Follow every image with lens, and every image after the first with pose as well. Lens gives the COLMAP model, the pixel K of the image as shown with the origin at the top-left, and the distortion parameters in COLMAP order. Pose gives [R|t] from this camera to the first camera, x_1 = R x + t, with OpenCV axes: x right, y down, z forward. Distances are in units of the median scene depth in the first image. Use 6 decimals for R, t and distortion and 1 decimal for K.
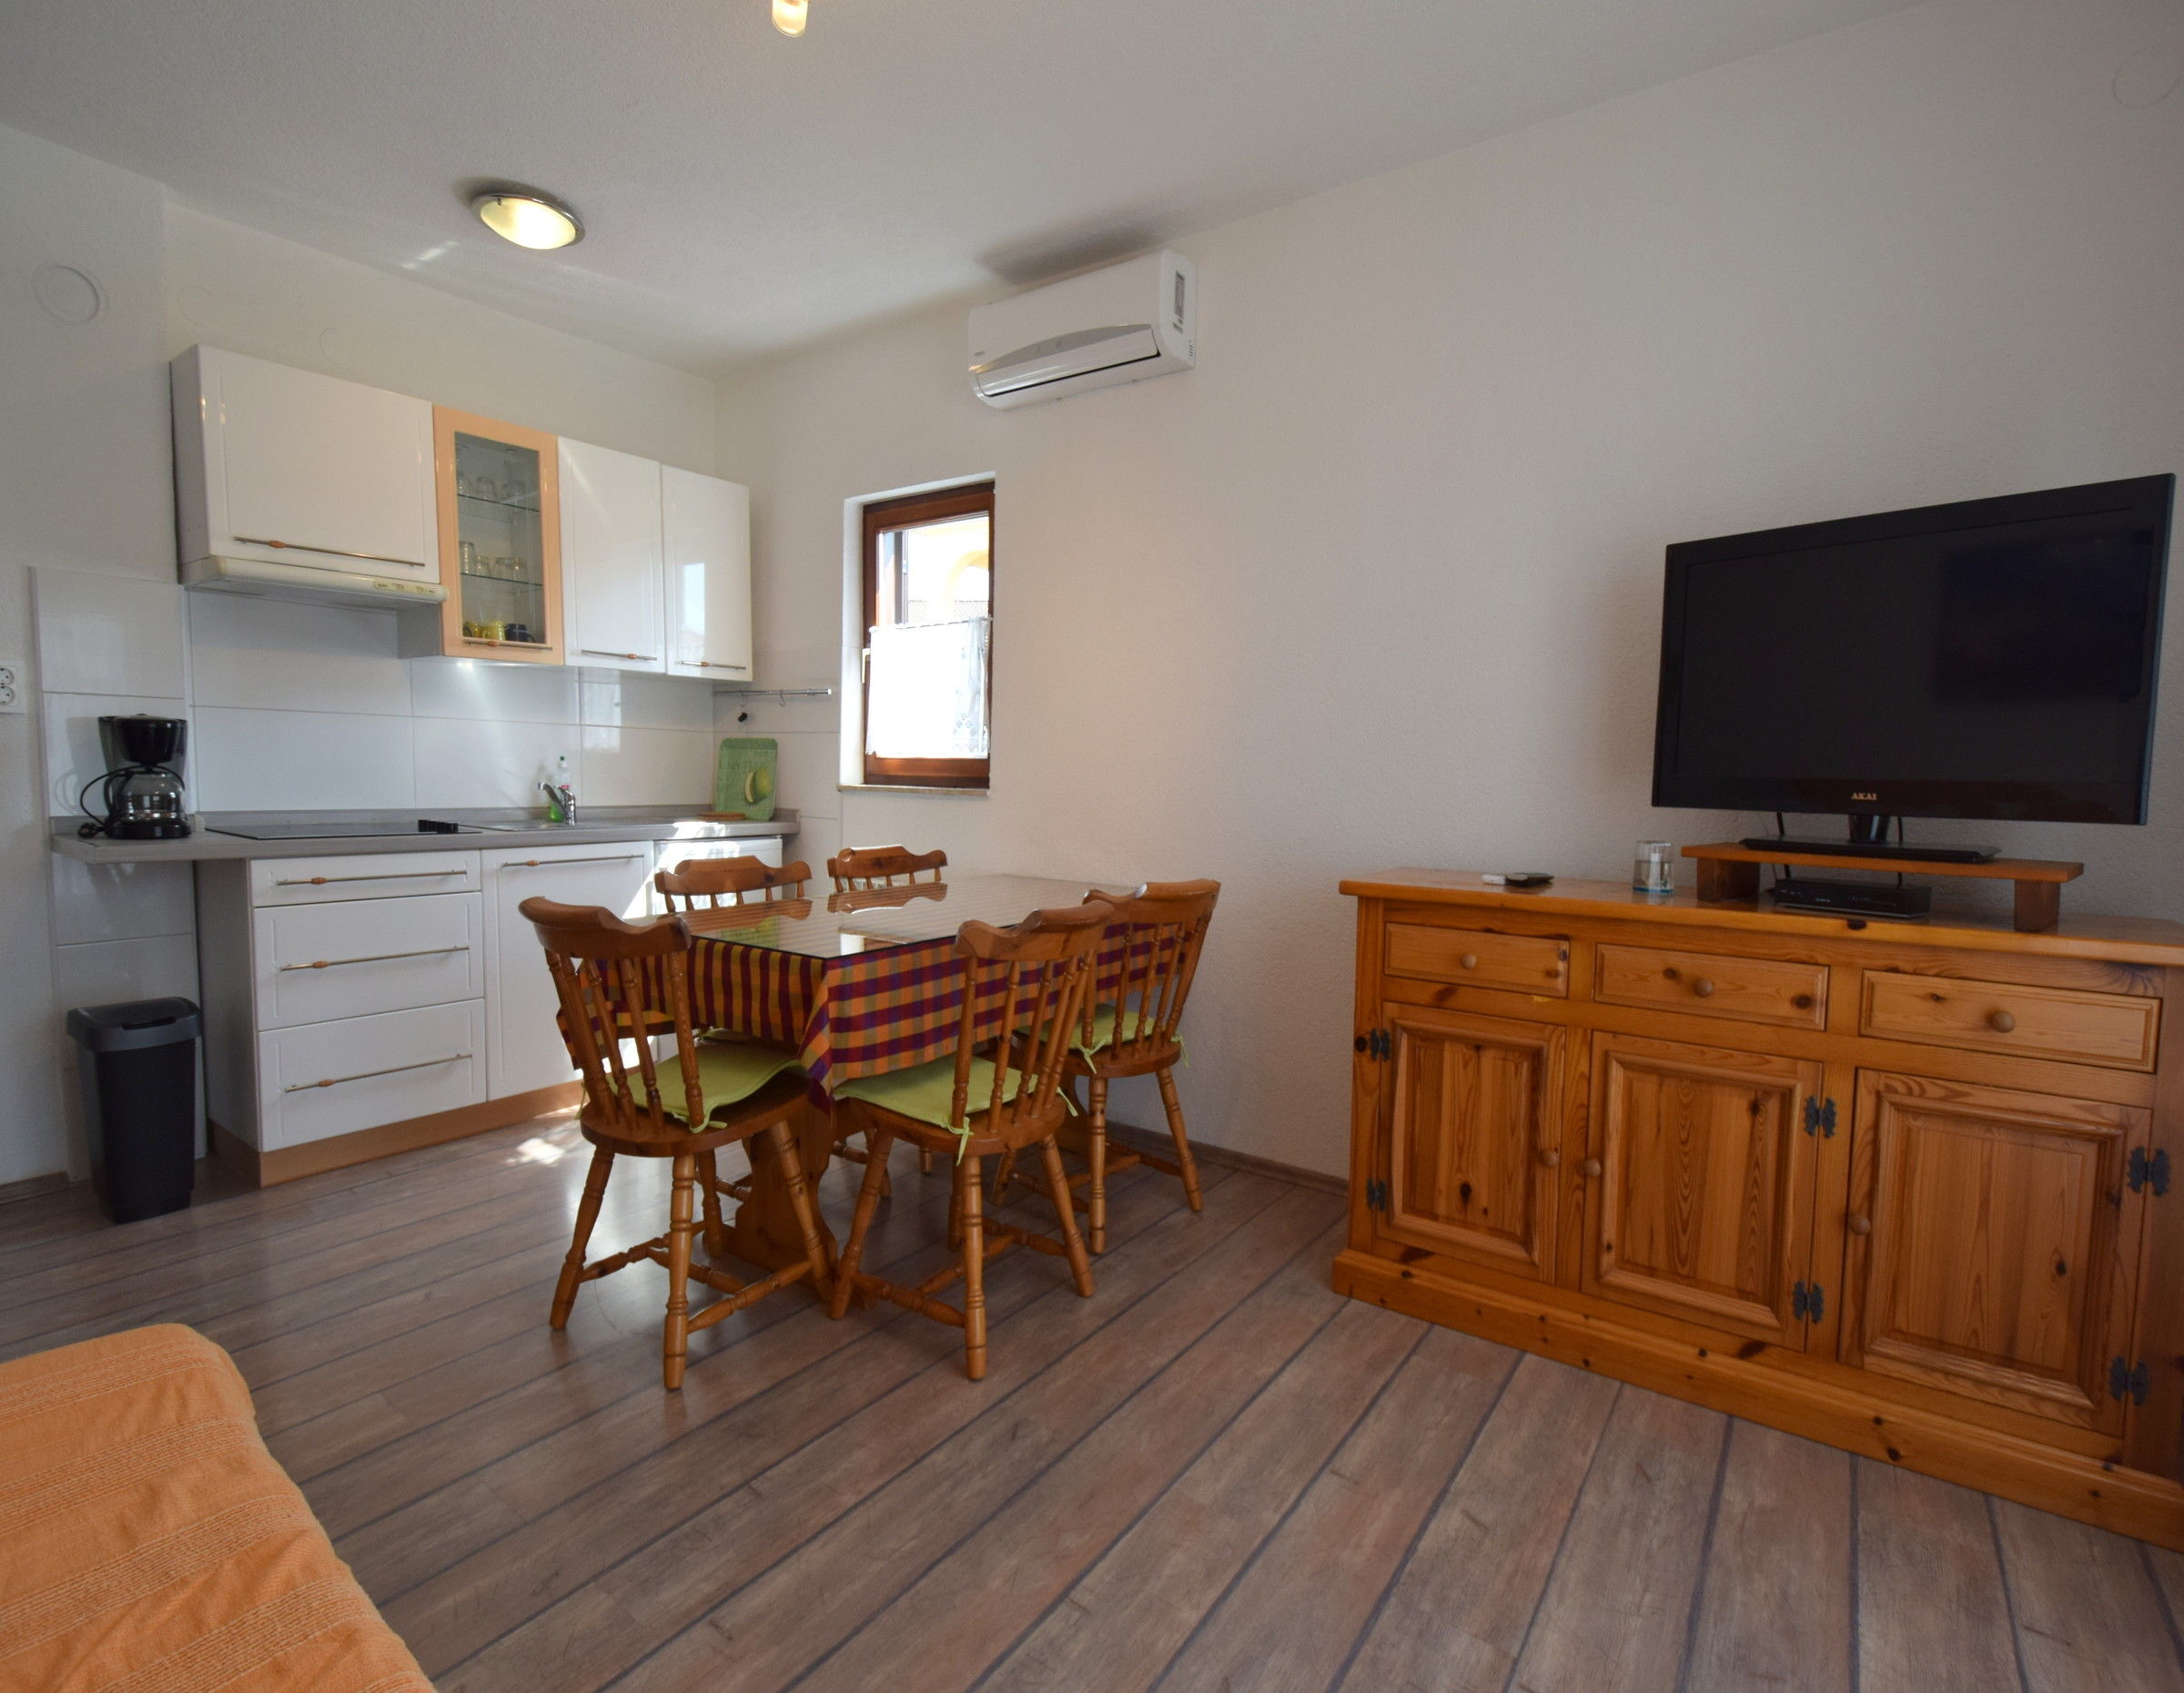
lens RADIAL K [[1053.6, 0, 1099.9], [0, 1053.6, 815.2], [0, 0, 1]] dist [0.003198, -0.000420]
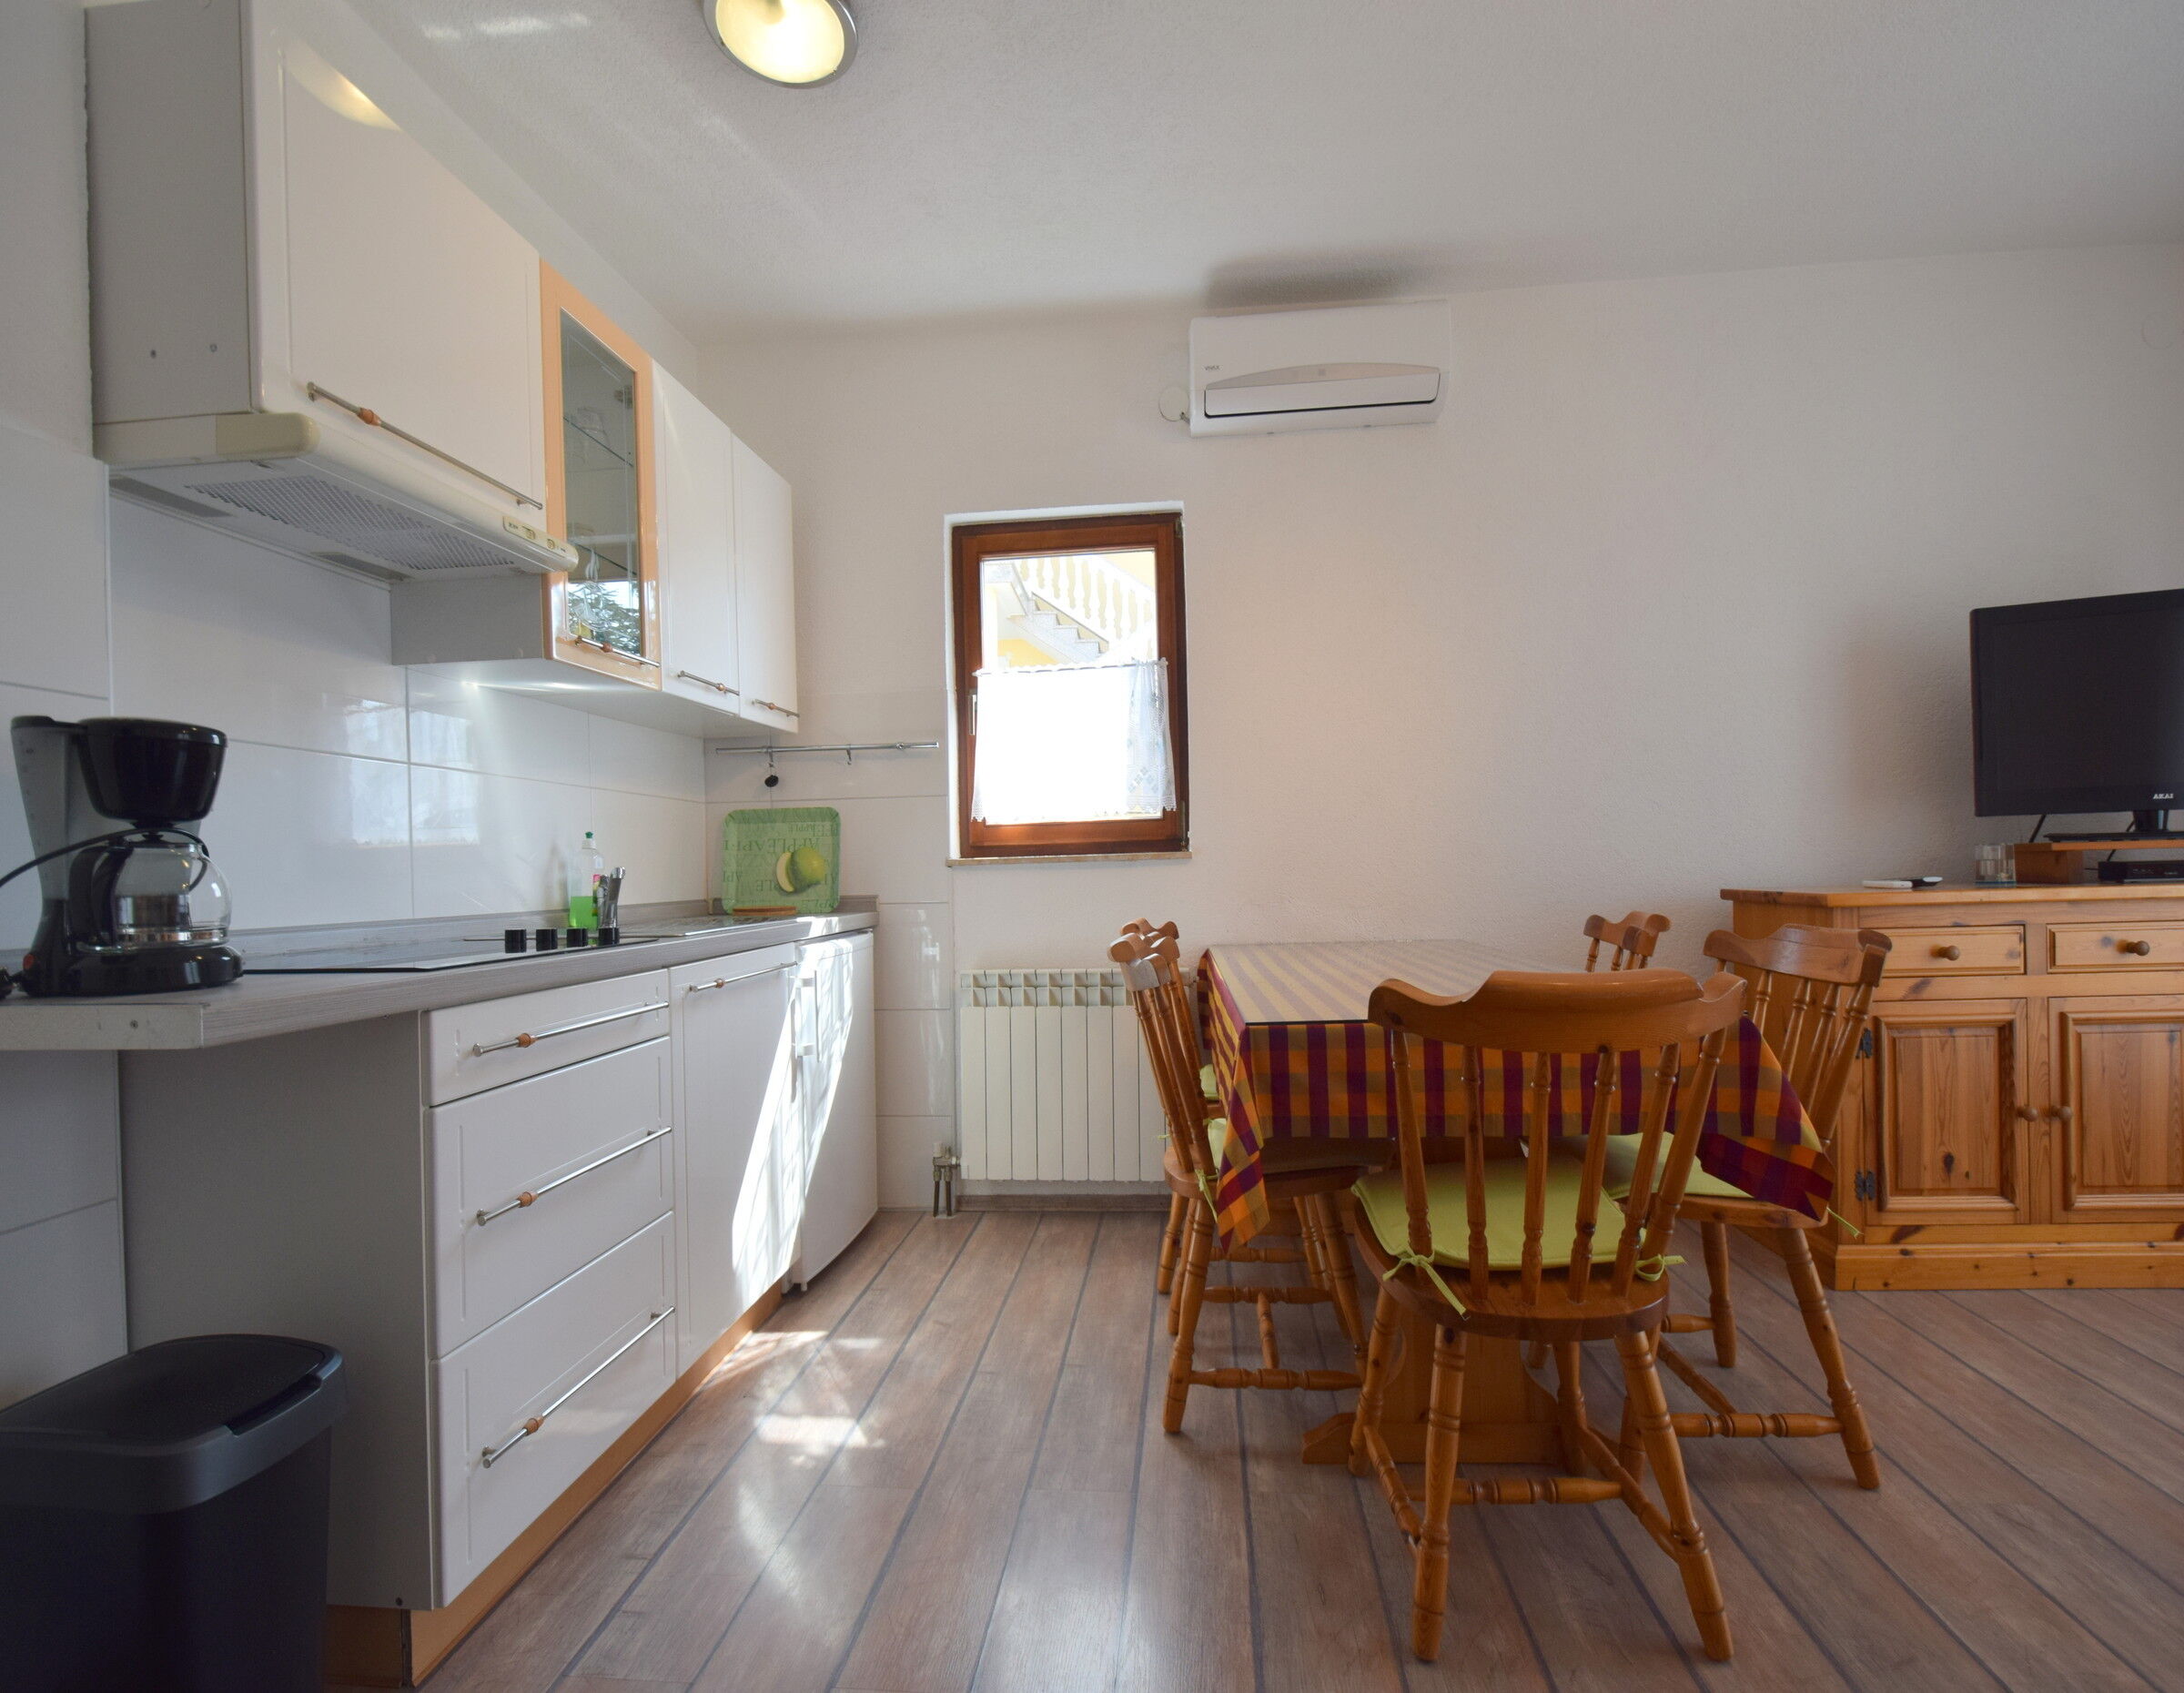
lens RADIAL K [[960.0, 0, 1092.0], [0, 960.0, 846.5], [0, 0, 1]] dist [0.003071, -0.004151]
pose [[0.862795, -0.034516, 0.504374, -0.750091], [0.069750, 0.996253, -0.051139, 0.009507], [-0.500719, 0.079303, 0.861969, 0.438529]]
